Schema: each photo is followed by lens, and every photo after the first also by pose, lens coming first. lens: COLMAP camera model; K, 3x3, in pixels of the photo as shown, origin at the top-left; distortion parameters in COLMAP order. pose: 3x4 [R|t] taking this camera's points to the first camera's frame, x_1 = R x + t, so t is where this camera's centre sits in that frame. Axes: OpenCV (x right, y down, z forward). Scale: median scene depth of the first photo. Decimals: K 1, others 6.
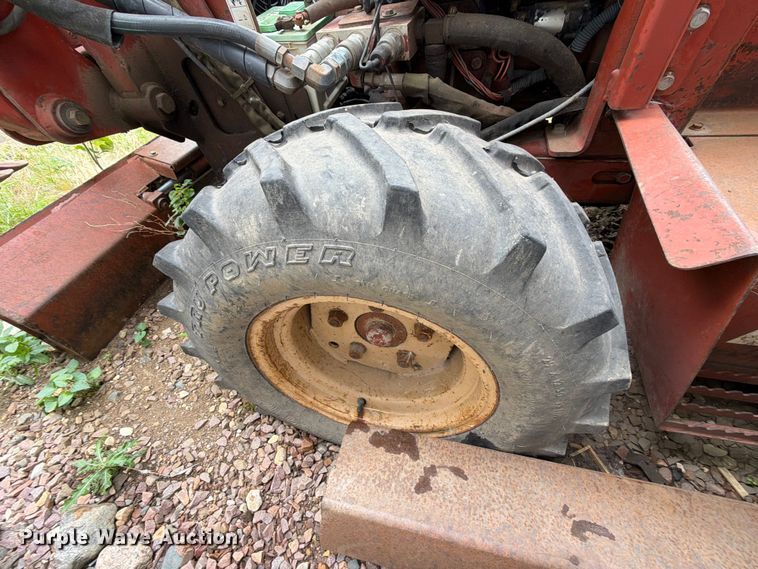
lens RADIAL K [[304.1, 0, 376.7], [0, 304.1, 291.6], [0, 0, 1]] dist [-0.002221, -0.000300]
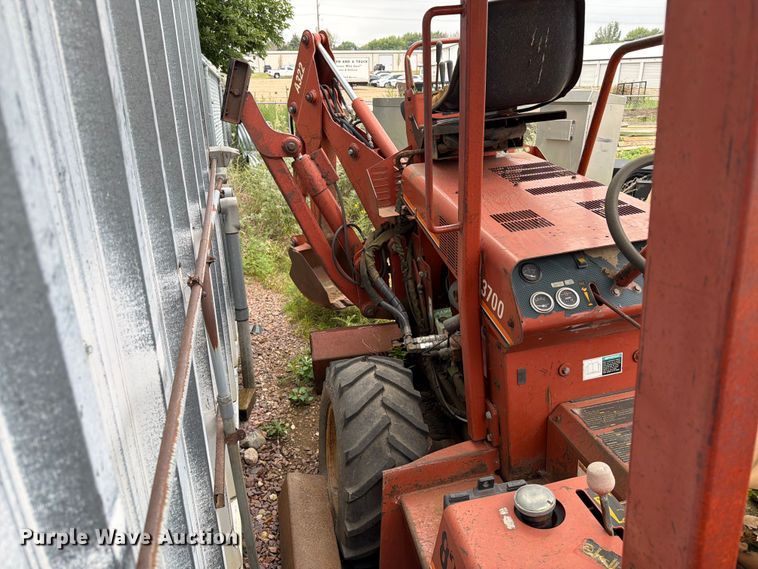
lens RADIAL K [[529.7, 0, 383.0], [0, 529.7, 282.4], [0, 0, 1]] dist [0.053675, -0.071229]
pose [[0.431073, 0.368281, -0.823738, 1.993800], [-0.688039, 0.724779, -0.036022, -0.518052], [0.583762, 0.582293, 0.565825, -1.211202]]
